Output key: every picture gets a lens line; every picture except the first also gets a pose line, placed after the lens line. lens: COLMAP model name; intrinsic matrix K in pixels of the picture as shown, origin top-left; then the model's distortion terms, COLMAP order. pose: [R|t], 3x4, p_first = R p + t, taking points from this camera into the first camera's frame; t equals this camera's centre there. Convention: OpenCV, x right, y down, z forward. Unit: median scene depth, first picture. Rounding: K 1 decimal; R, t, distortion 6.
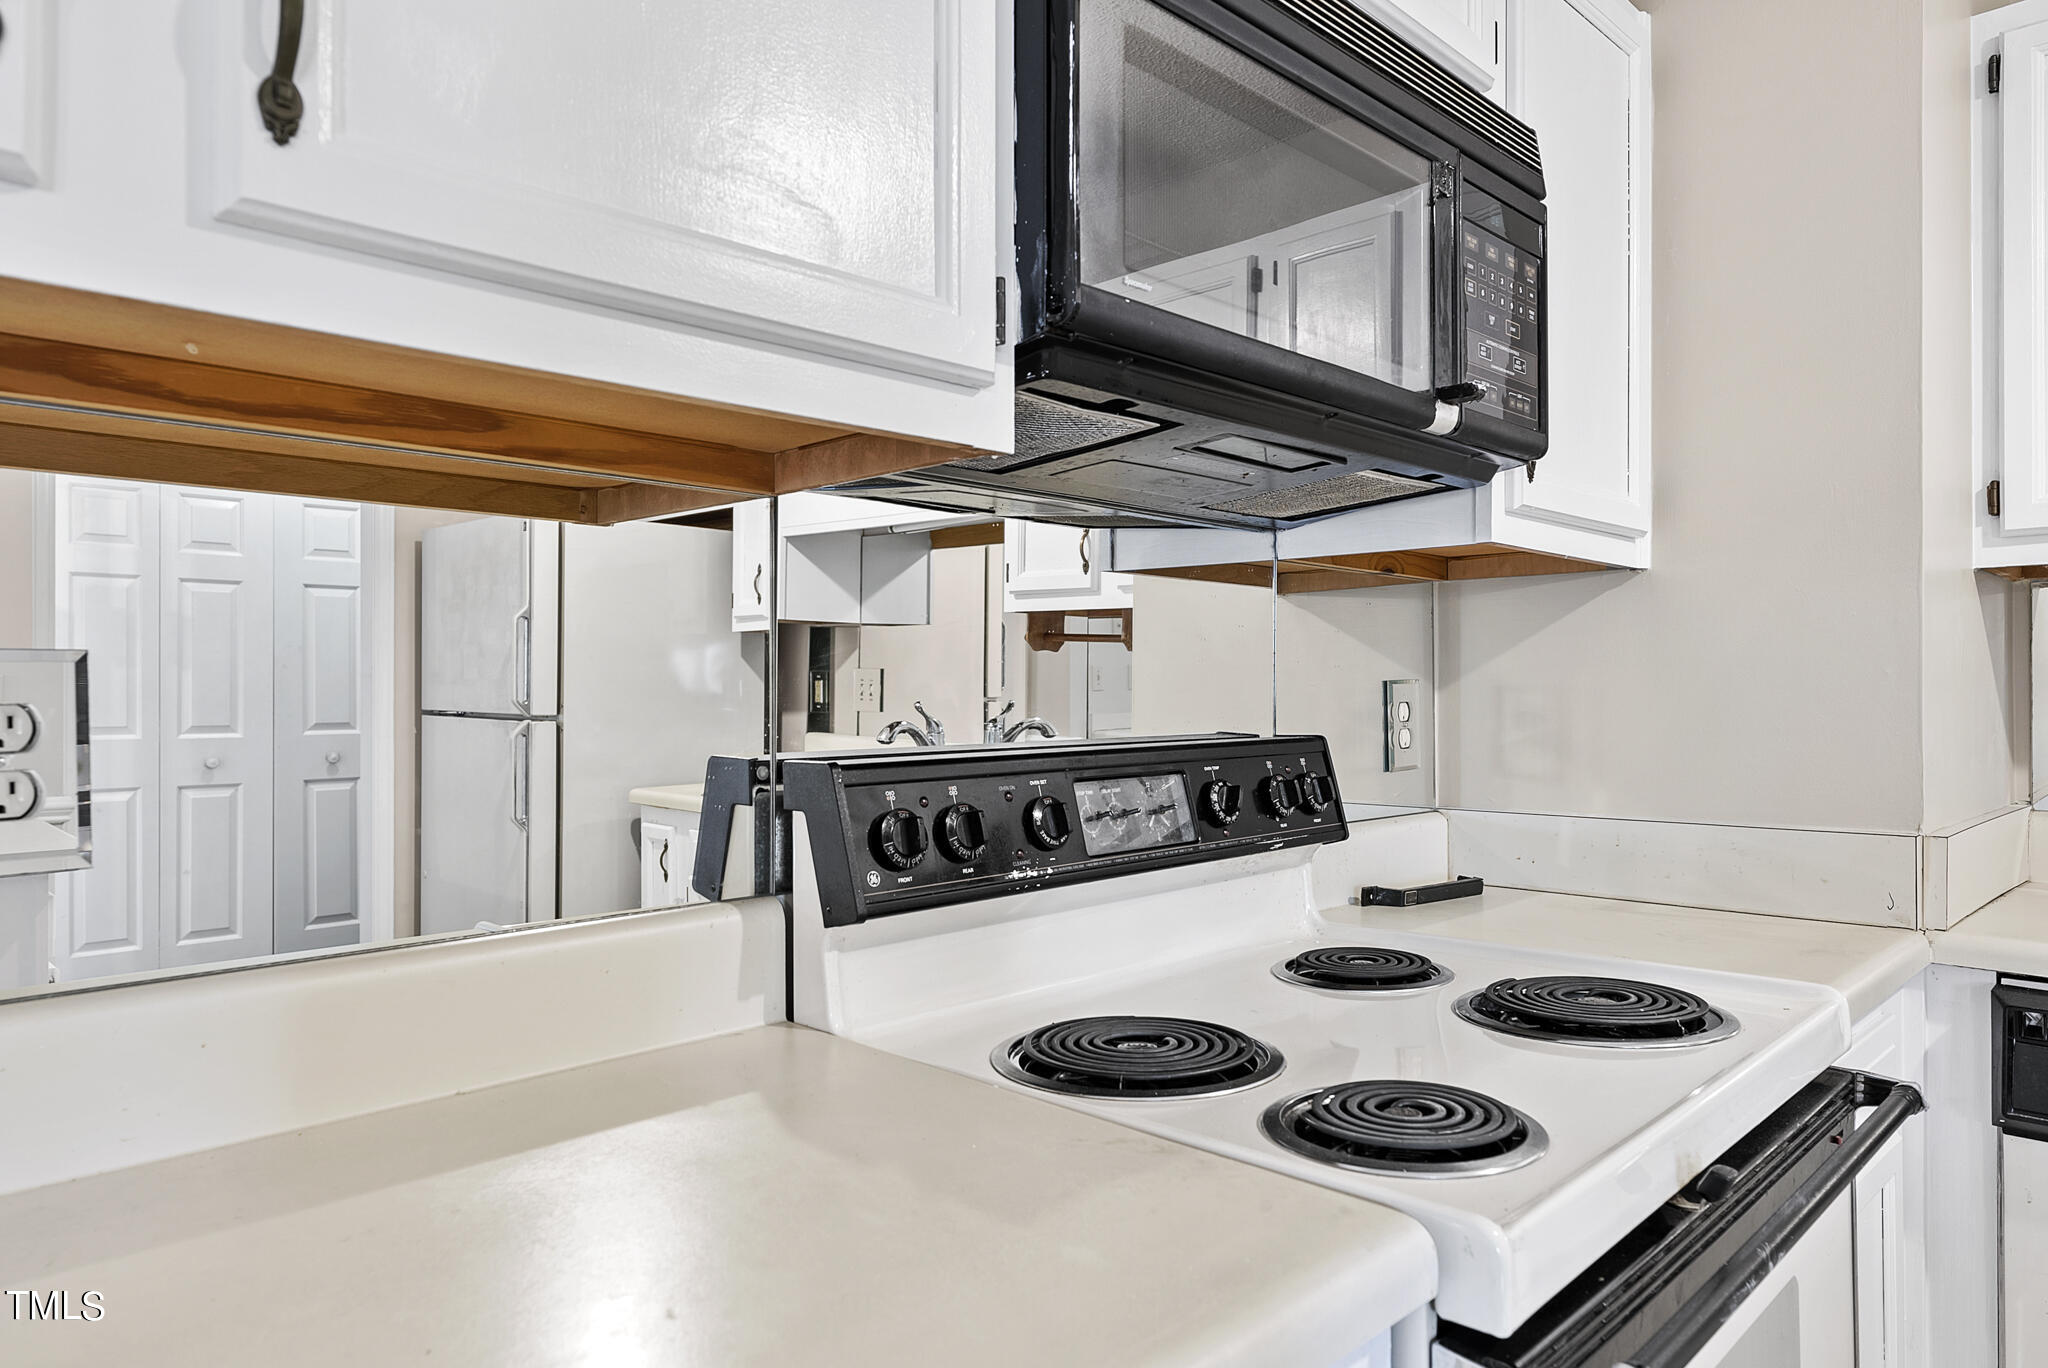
lens RADIAL K [[1309.6, 0, 1024.0], [0, 1309.6, 684.0], [0, 0, 1]] dist [-0.000531, -0.000140]
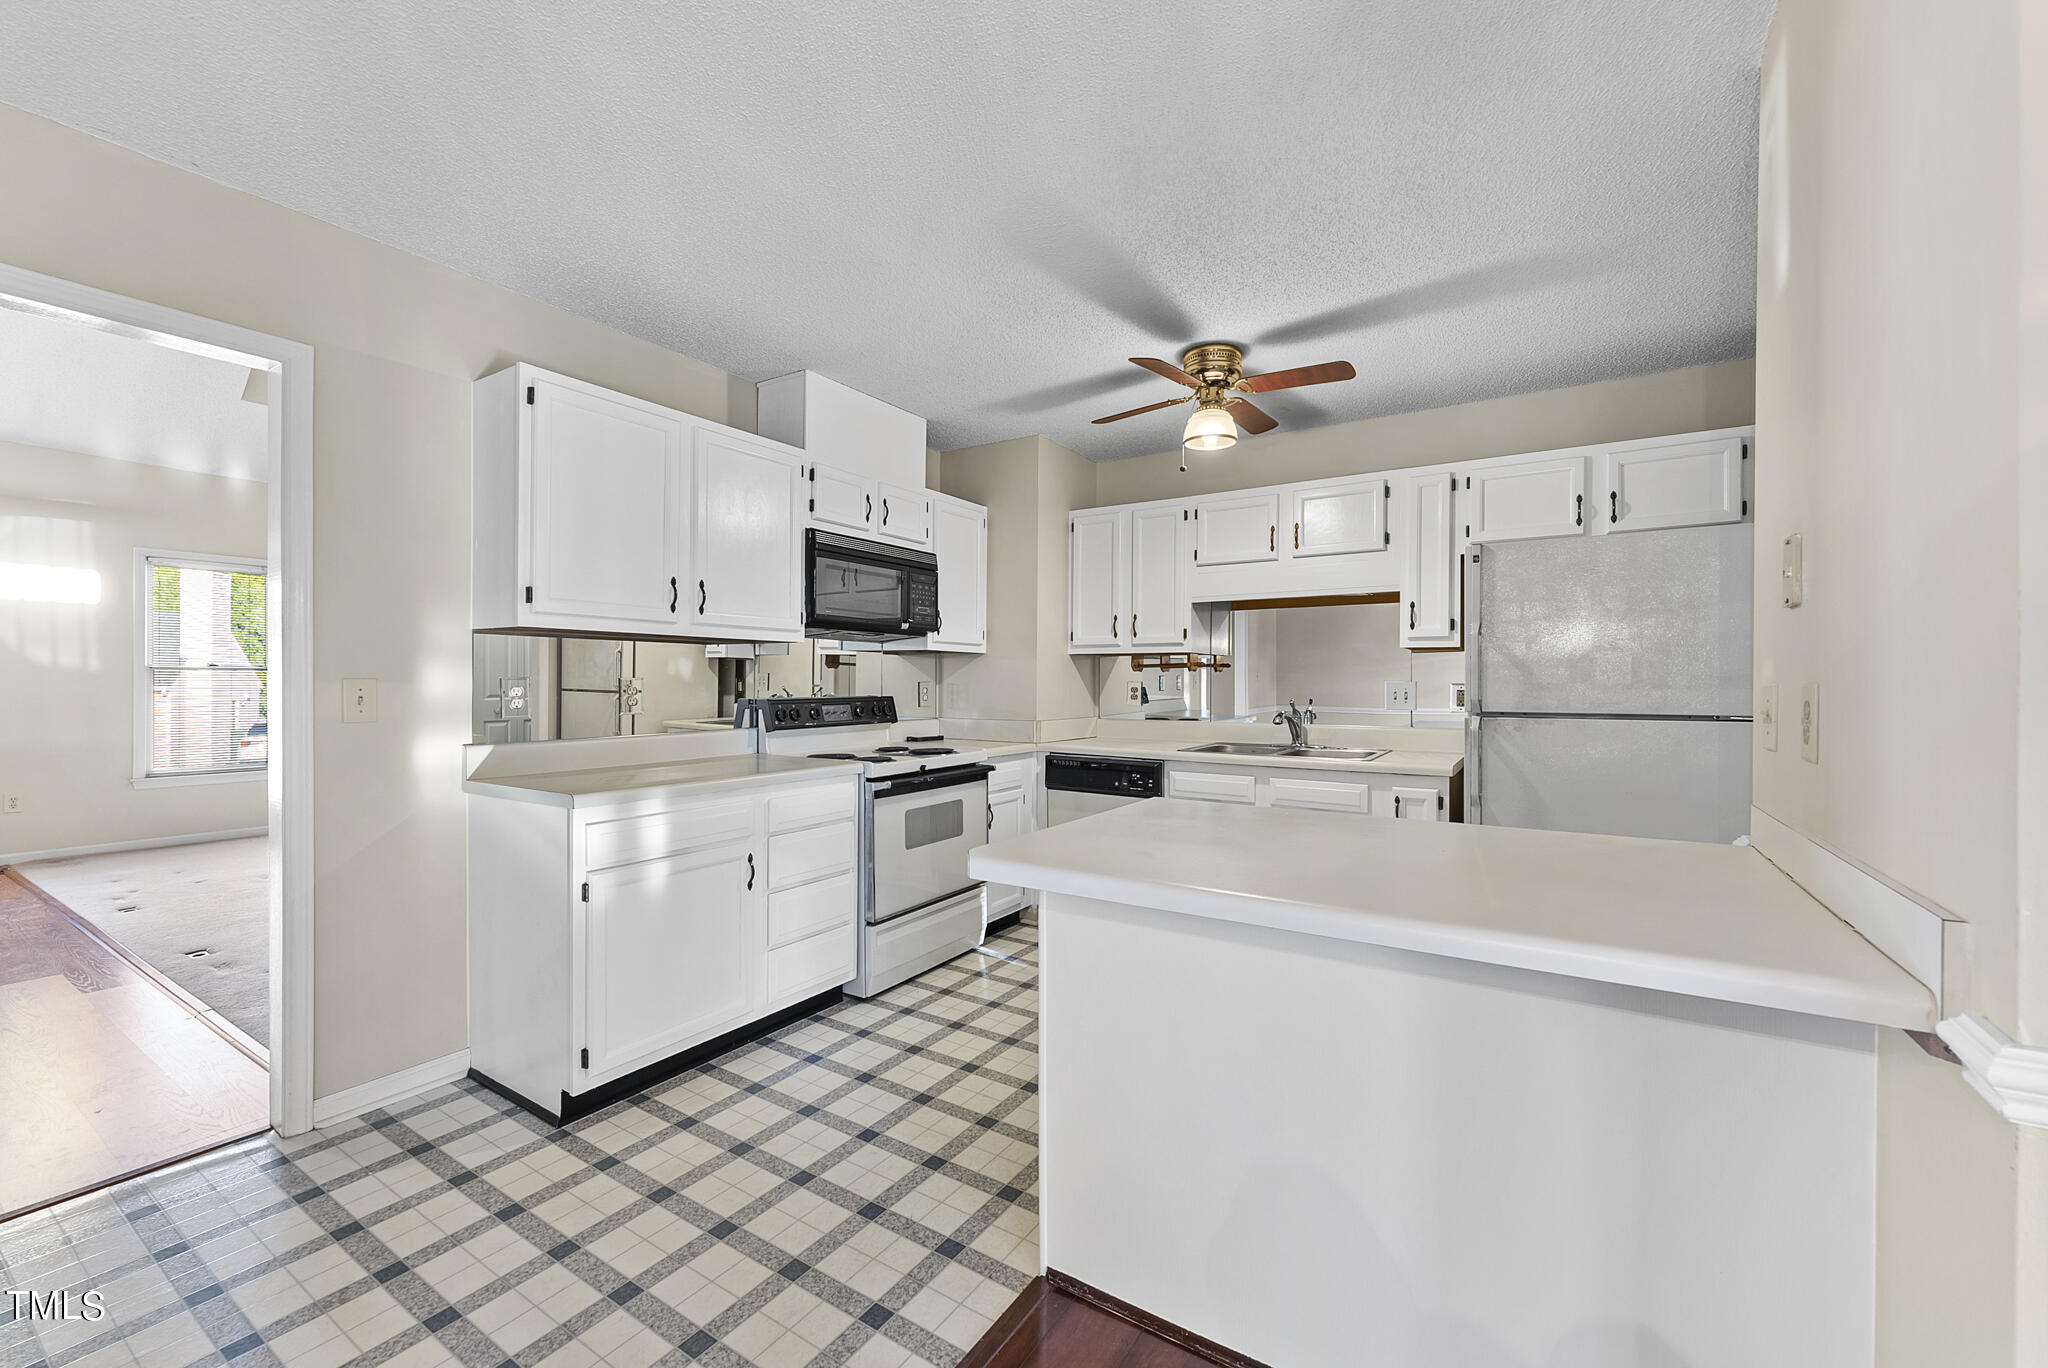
lens RADIAL K [[819.9, 0, 1024.0], [0, 819.9, 684.0], [0, 0, 1]] dist [0.001238, 0.000036]
pose [[0.978815, 0.007697, 0.204602, 0.122681], [-0.009655, 0.999917, 0.008576, -0.024530], [-0.204519, -0.010370, 0.978808, -1.639155]]
